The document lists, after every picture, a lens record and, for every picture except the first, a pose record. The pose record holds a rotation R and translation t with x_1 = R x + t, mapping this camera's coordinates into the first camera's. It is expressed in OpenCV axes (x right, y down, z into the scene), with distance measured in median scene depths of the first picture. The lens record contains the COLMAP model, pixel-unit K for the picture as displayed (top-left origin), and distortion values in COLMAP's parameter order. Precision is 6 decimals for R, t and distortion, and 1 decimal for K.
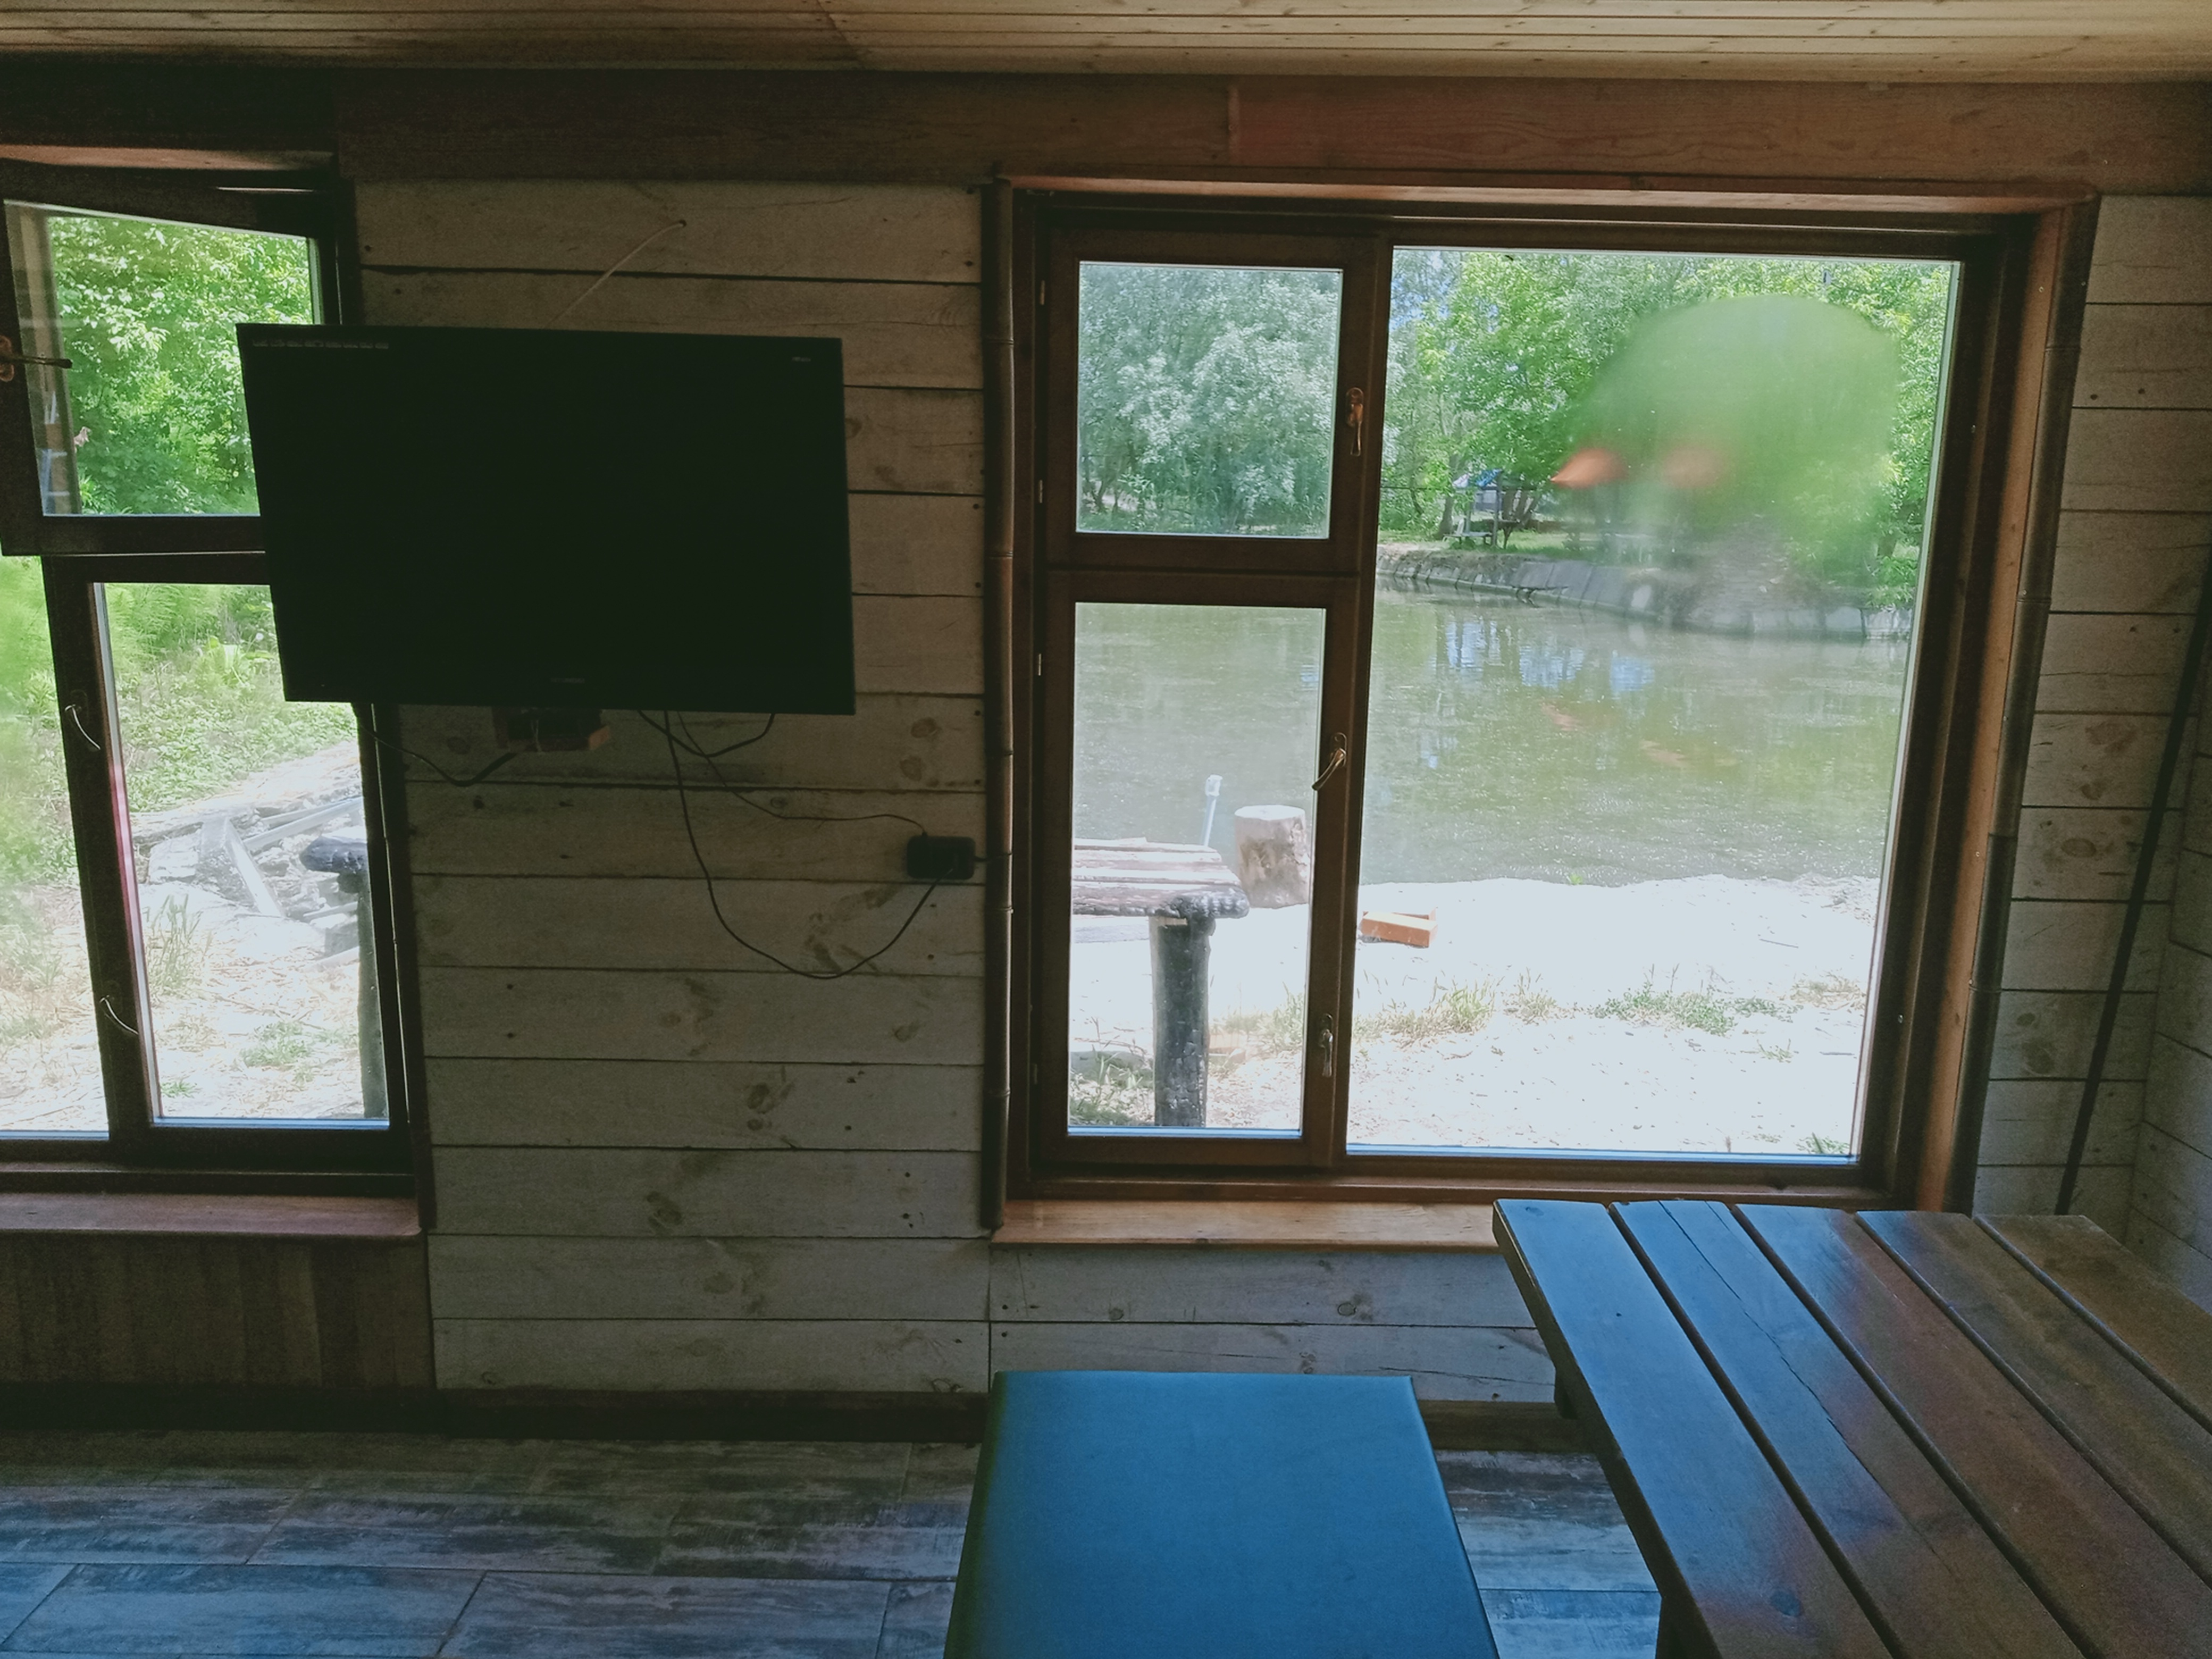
lens RADIAL K [[1700.5, 0, 1104.8], [0, 1700.5, 841.6], [0, 0, 1]] dist [0.080049, -0.013826]
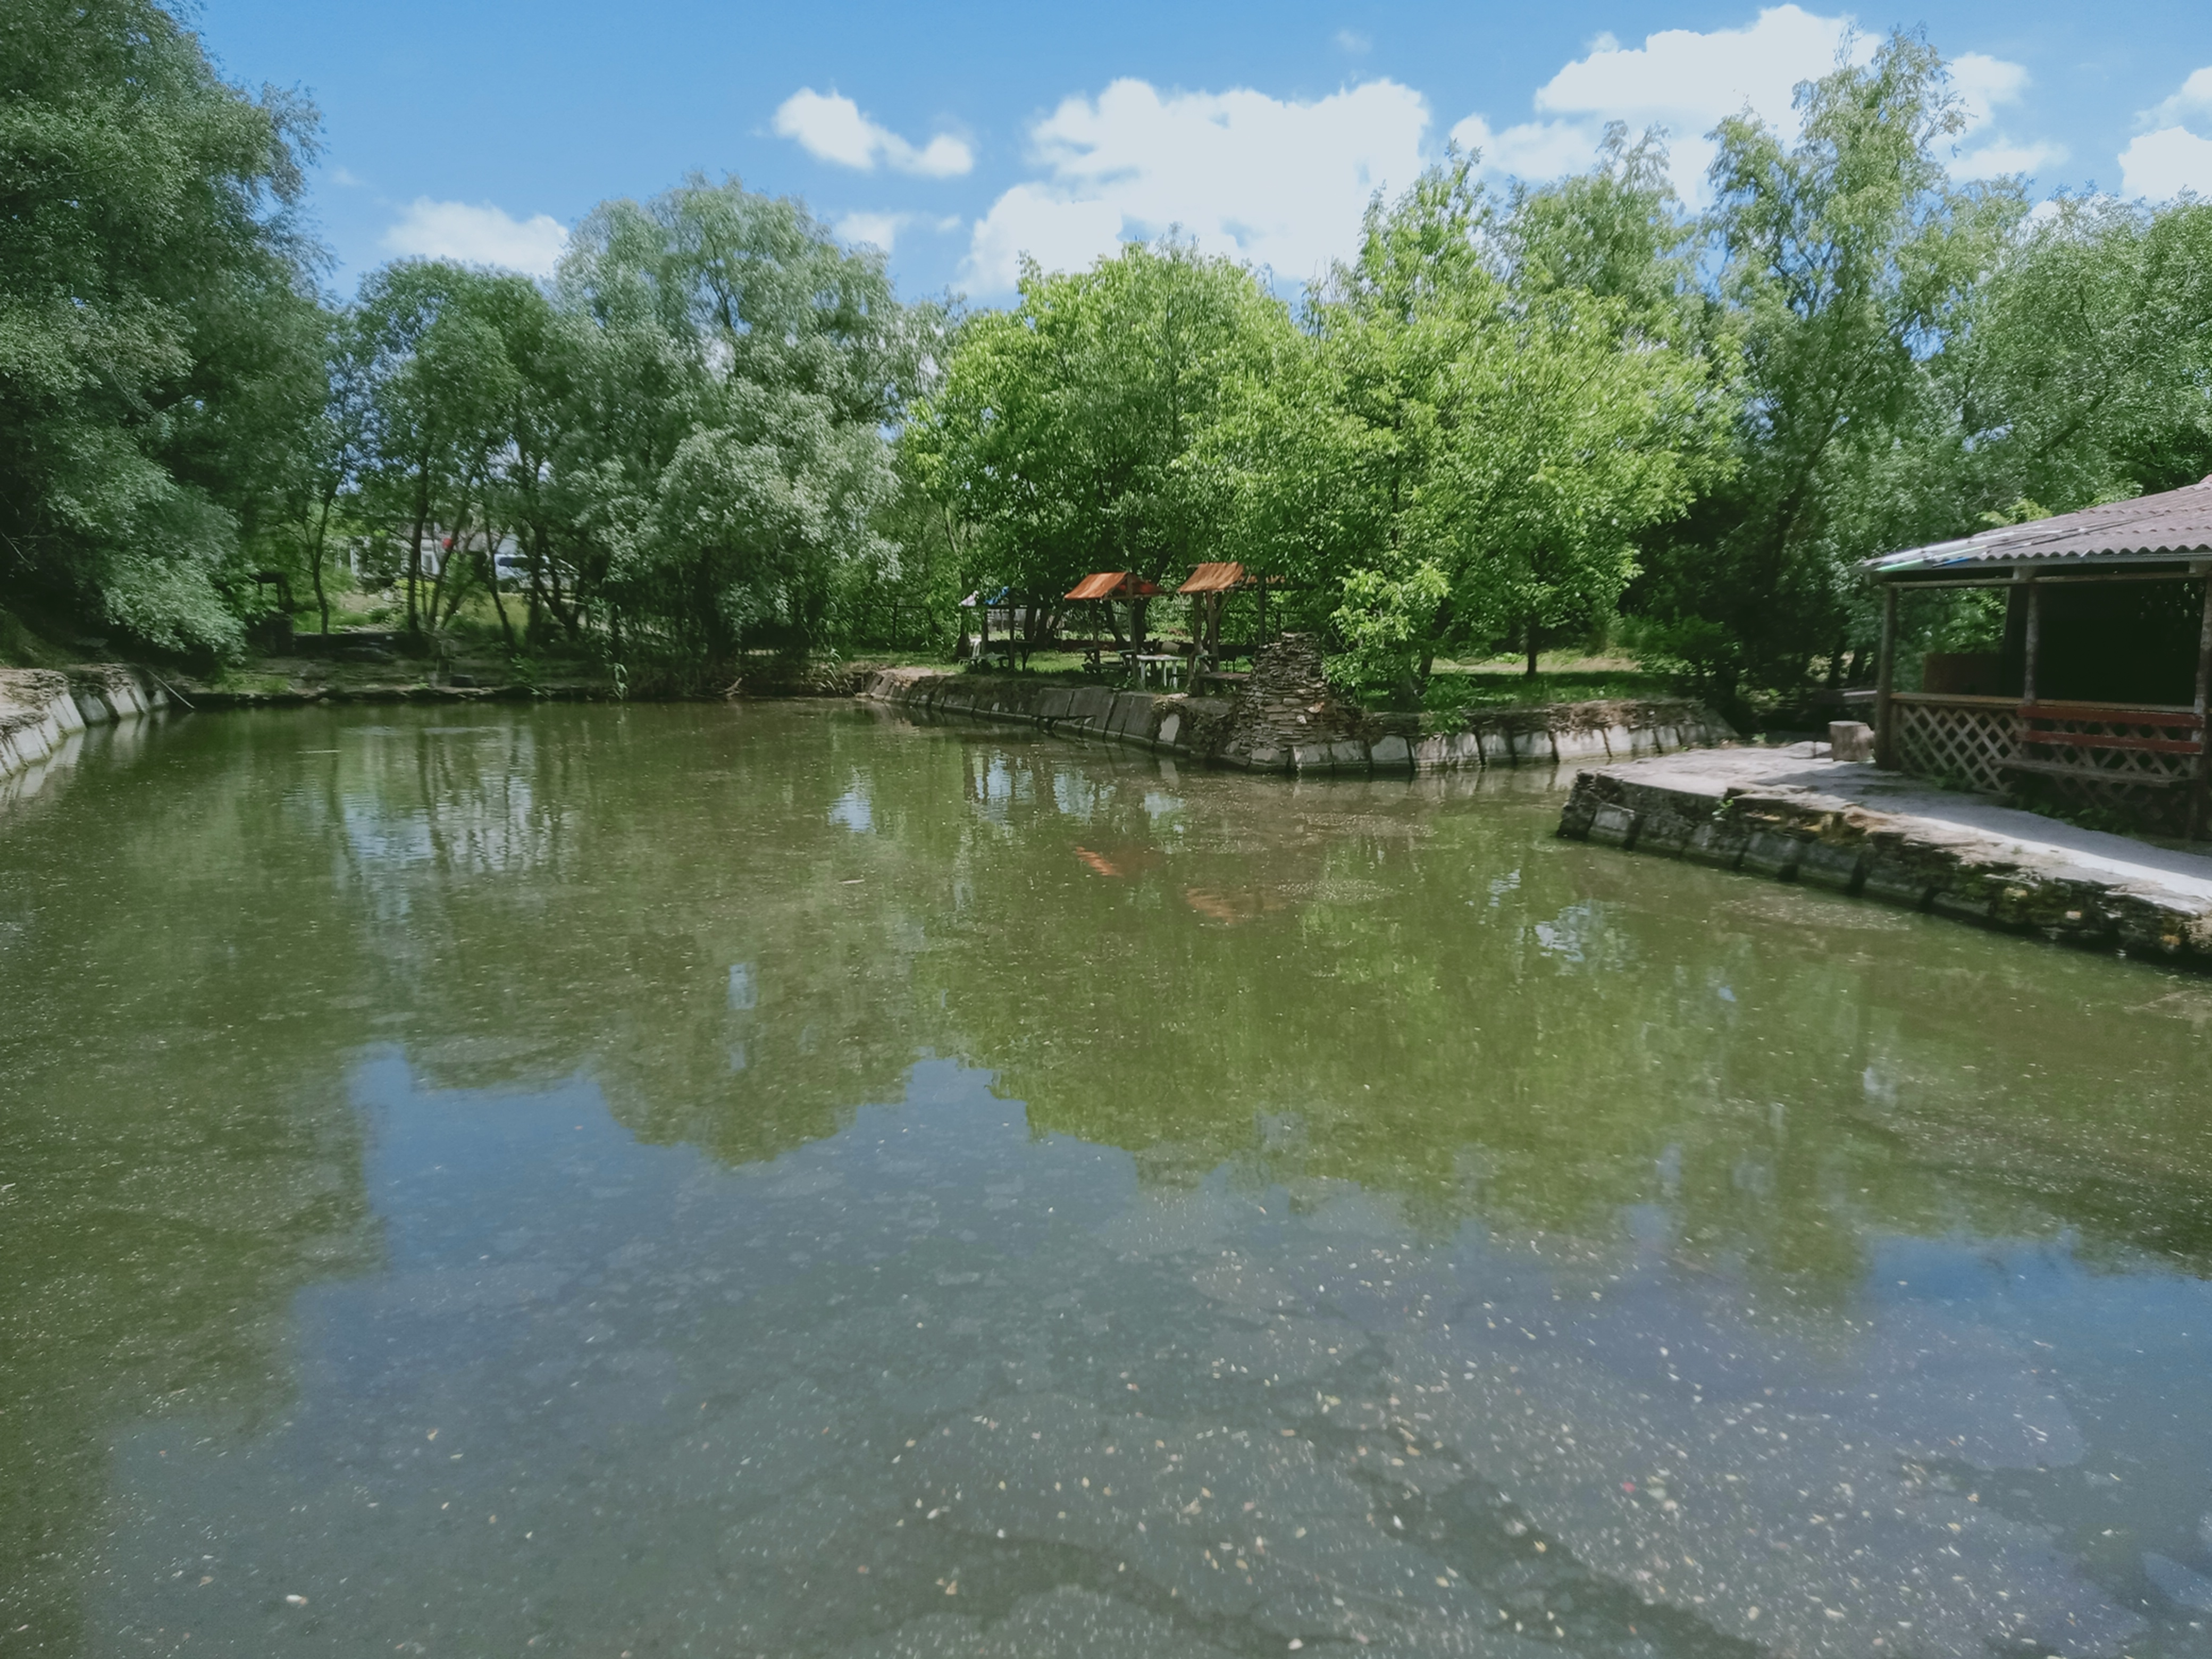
lens RADIAL K [[1700.5, 0, 1114.2], [0, 1700.5, 838.6], [0, 0, 1]] dist [0.080049, -0.013826]
pose [[0.963675, -0.054365, 0.261485, 0.039258], [0.072278, 0.995616, -0.059376, -0.026176], [-0.257110, 0.076118, 0.963380, 0.125097]]
